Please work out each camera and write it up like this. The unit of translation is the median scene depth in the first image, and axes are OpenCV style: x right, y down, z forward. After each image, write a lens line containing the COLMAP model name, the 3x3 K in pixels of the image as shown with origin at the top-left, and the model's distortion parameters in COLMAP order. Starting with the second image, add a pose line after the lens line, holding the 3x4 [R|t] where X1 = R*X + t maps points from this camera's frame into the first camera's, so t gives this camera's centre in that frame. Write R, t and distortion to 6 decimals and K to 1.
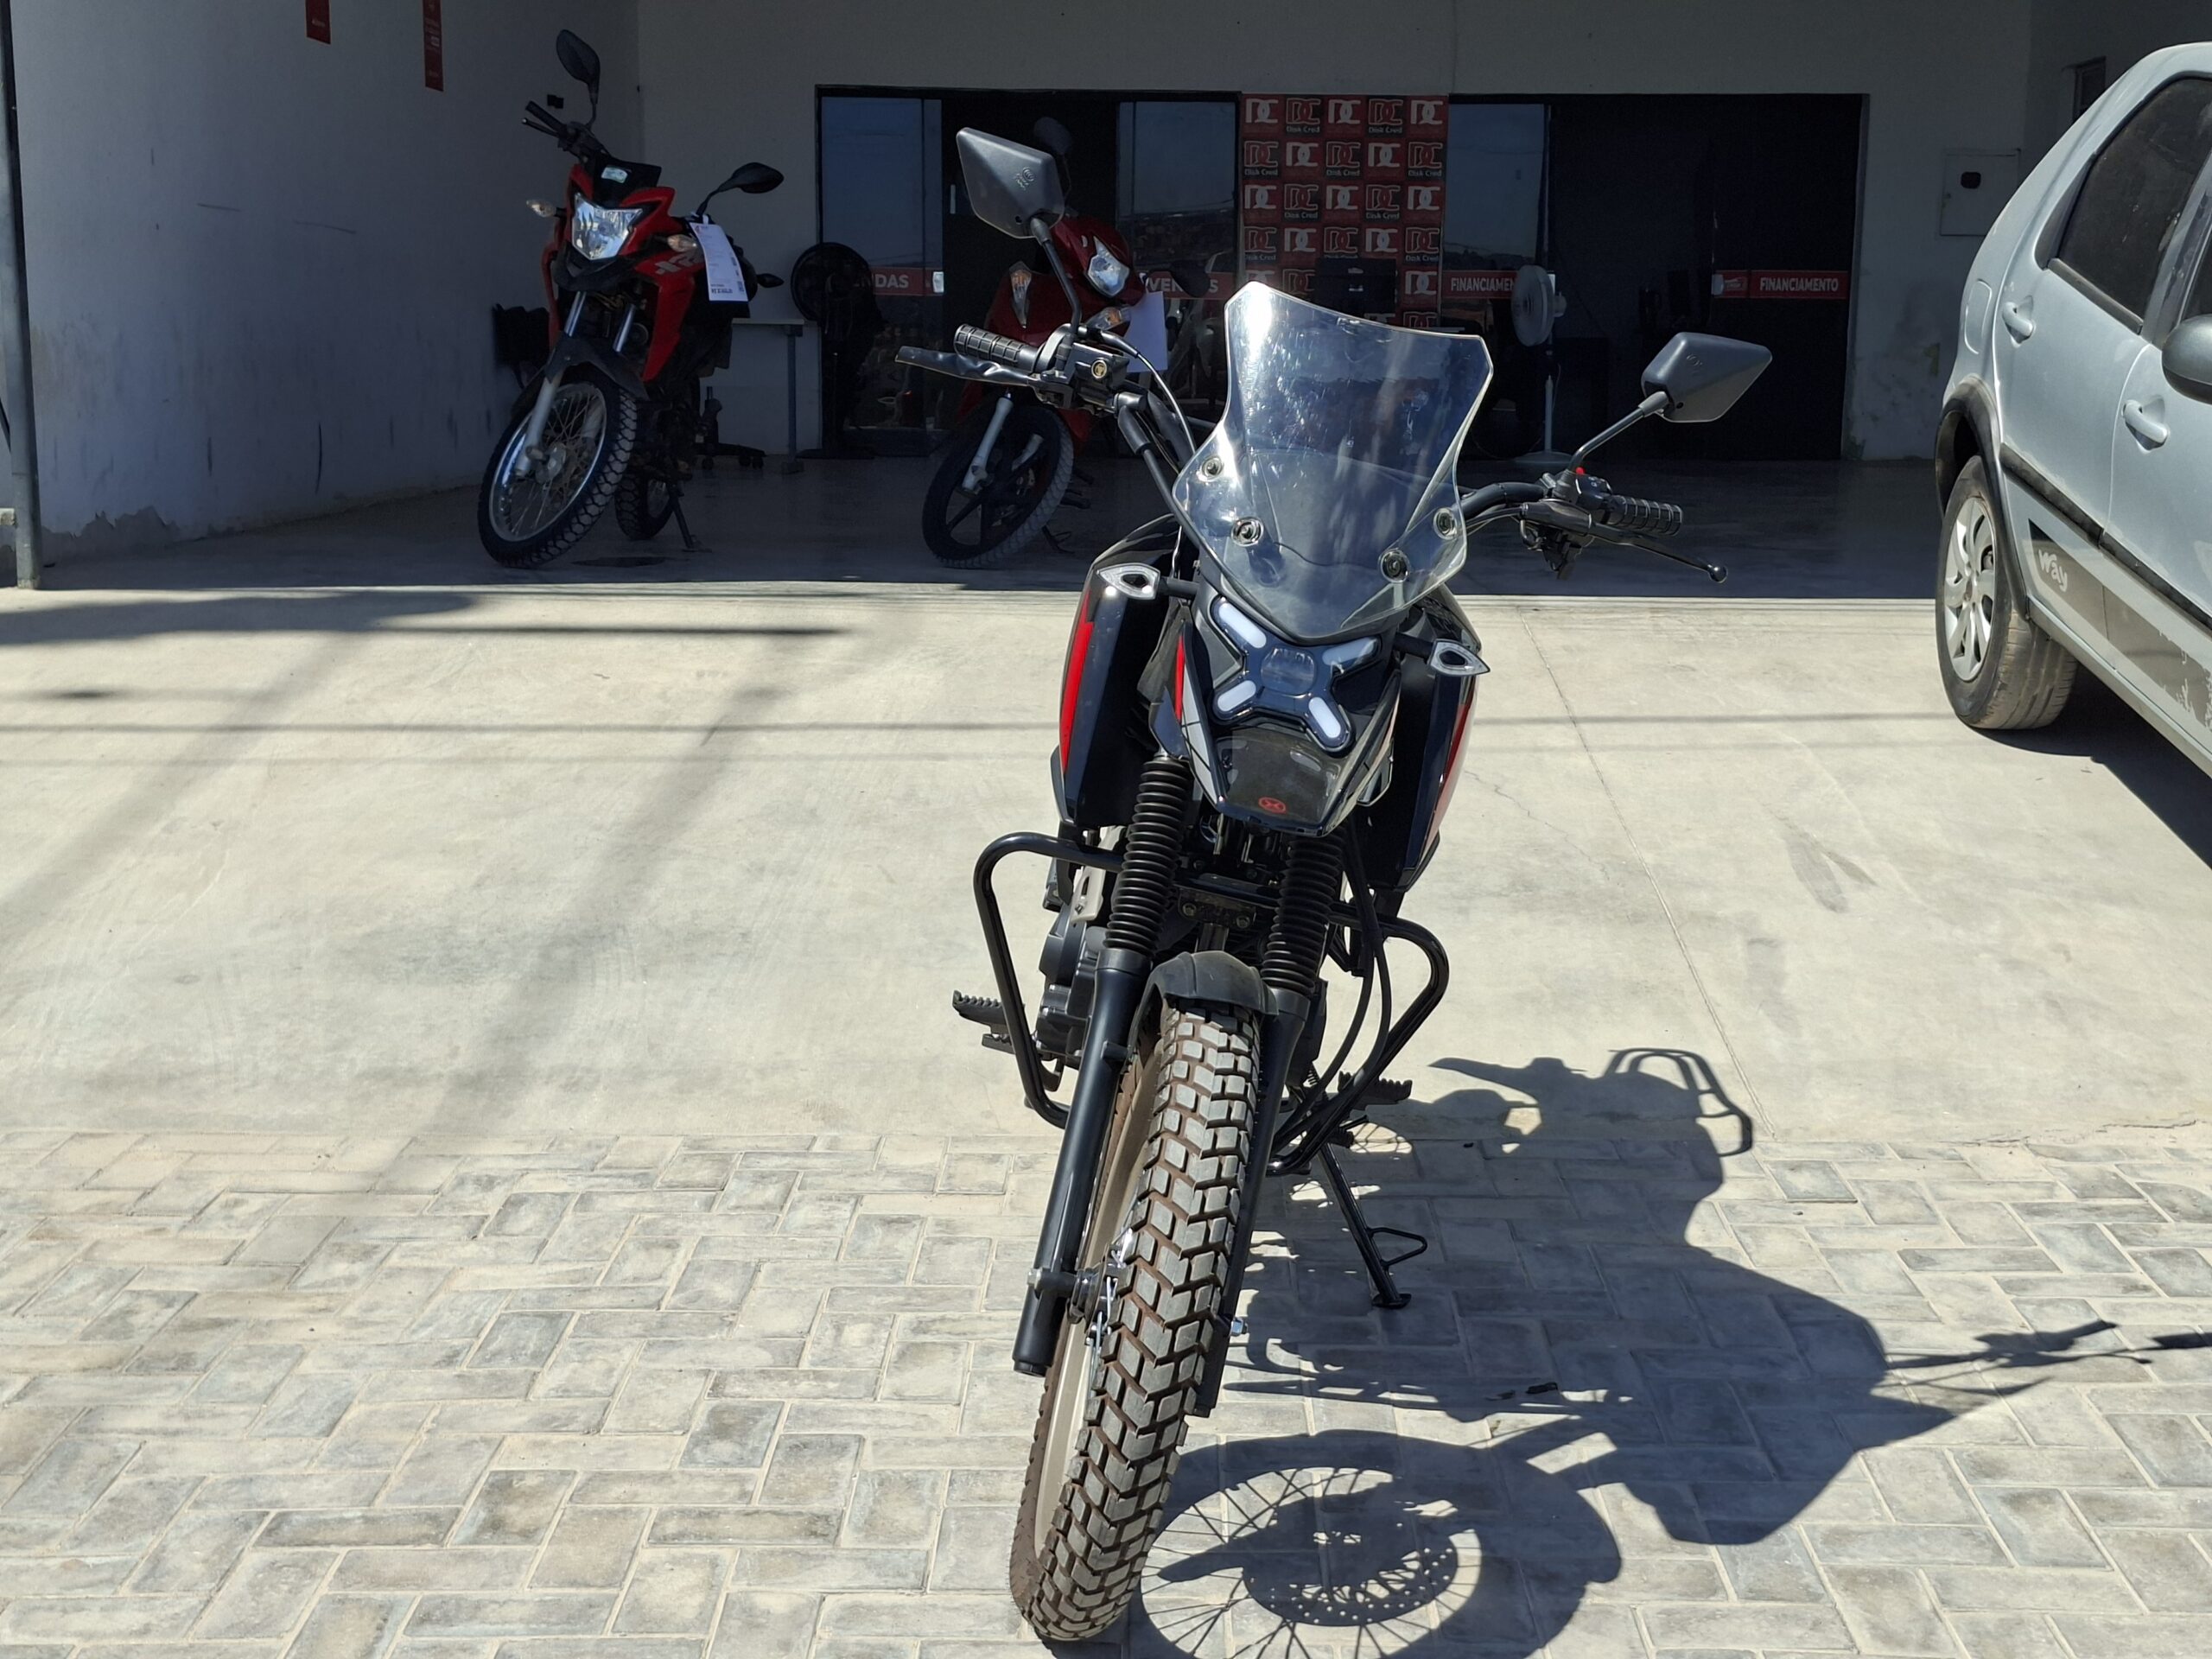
lens RADIAL K [[3023.9, 0, 1106.0], [0, 3023.9, 829.5], [0, 0, 1]] dist [0.104991, -0.024505]
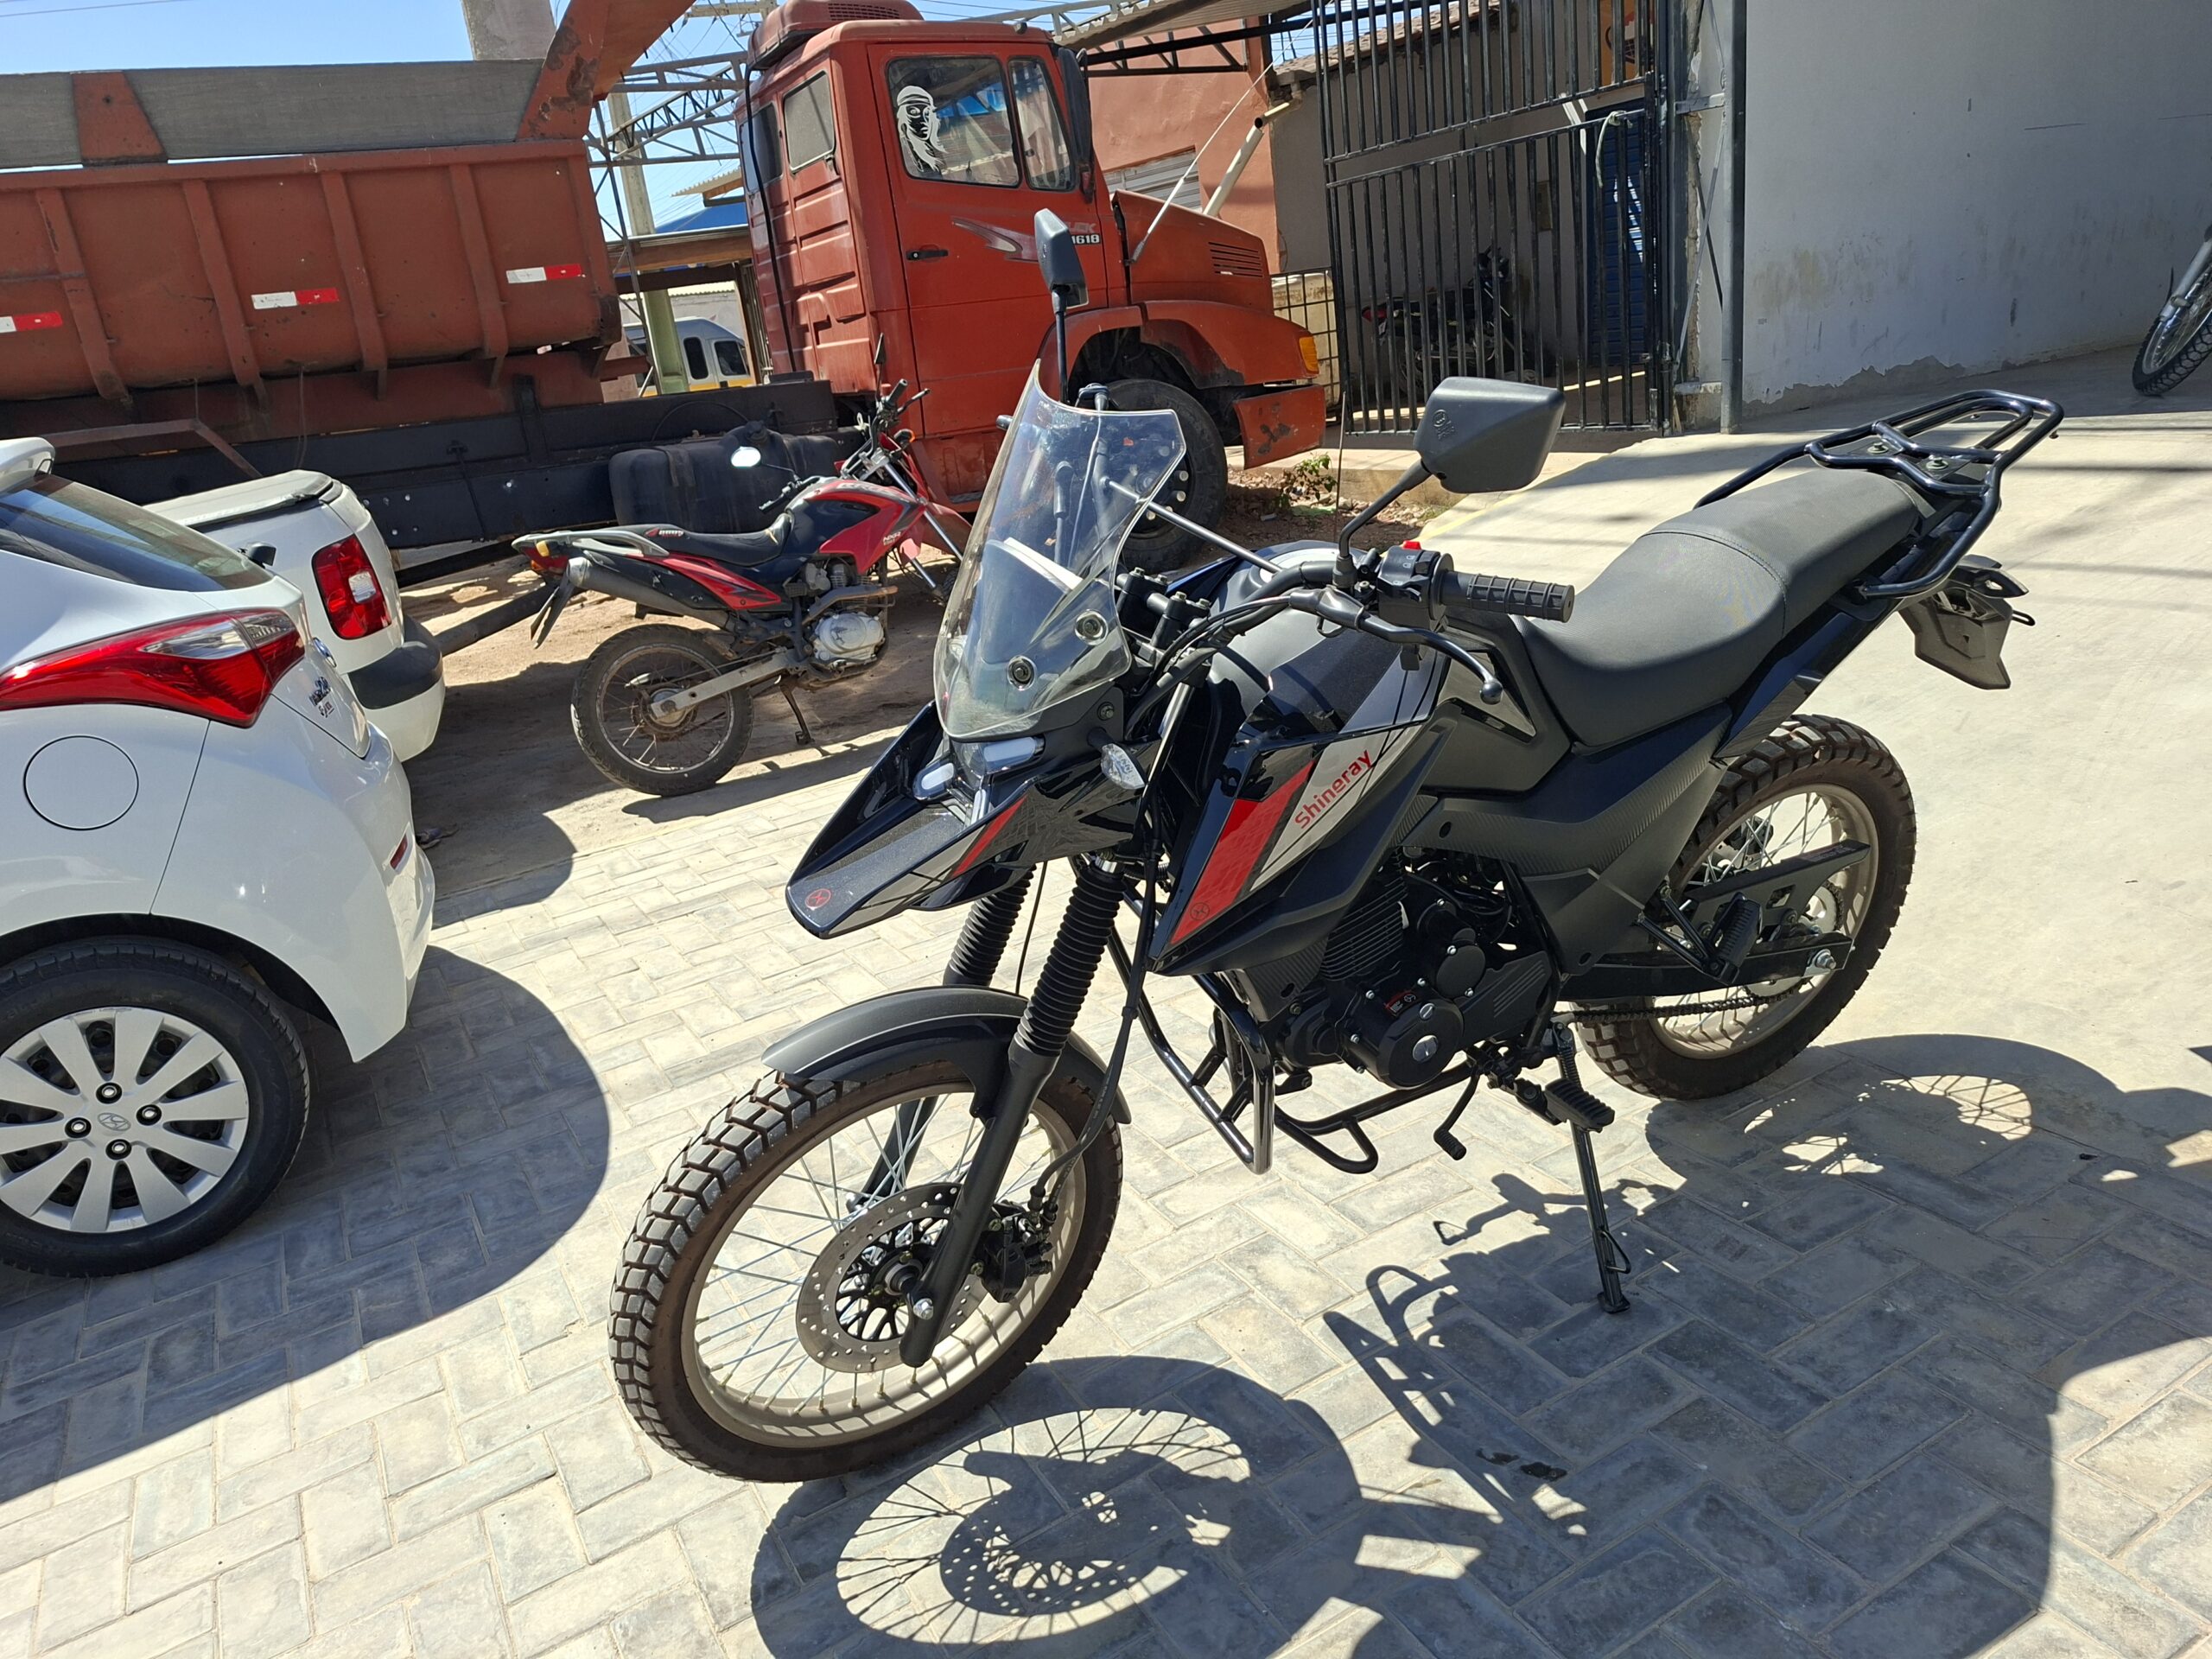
lens RADIAL K [[1529.1, 0, 1106.0], [0, 1529.1, 829.5], [0, 0, 1]] dist [0.094626, -0.116102]
pose [[0.498892, 0.203198, -0.842507, 0.451408], [-0.011850, 0.973634, 0.227807, -0.126903], [0.866583, -0.103668, 0.488146, 0.658869]]
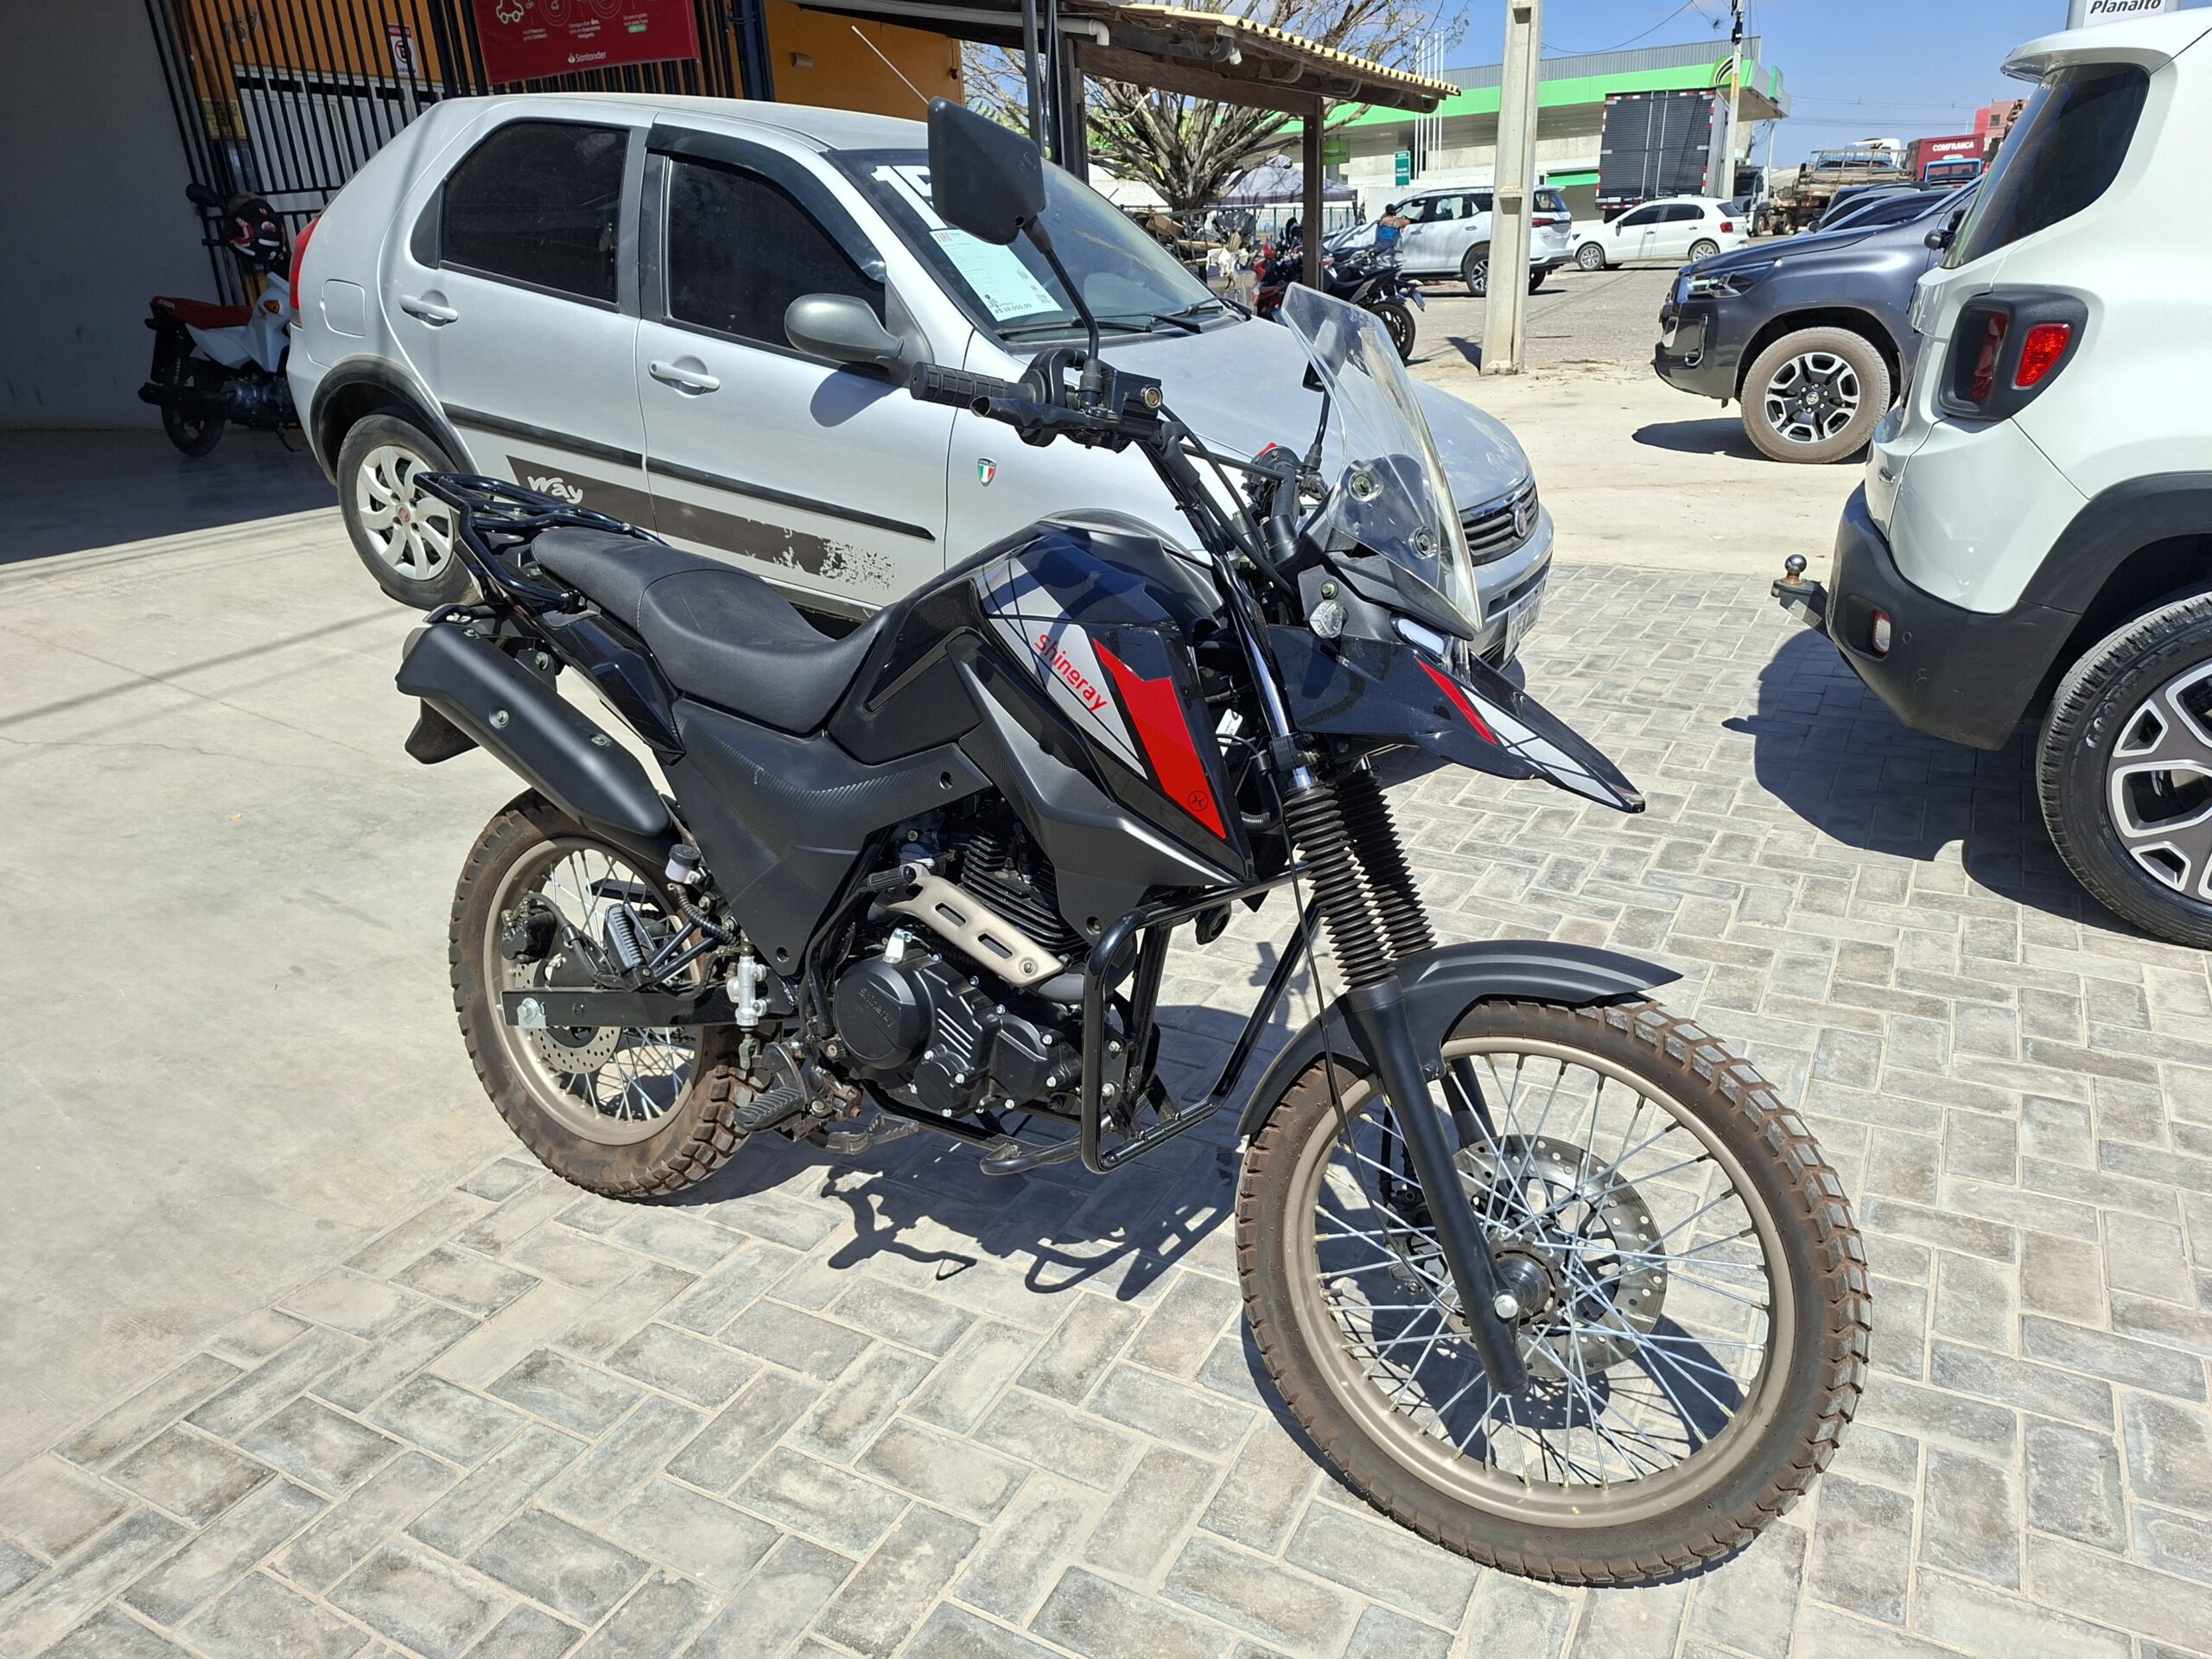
lens RADIAL K [[1529.1, 0, 1106.0], [0, 1529.1, 829.5], [0, 0, 1]] dist [0.094626, -0.116102]
pose [[0.454889, -0.342151, 0.822198, -0.380717], [0.198412, 0.938981, 0.280976, -0.147652], [-0.868164, 0.035321, 0.495019, 0.708771]]
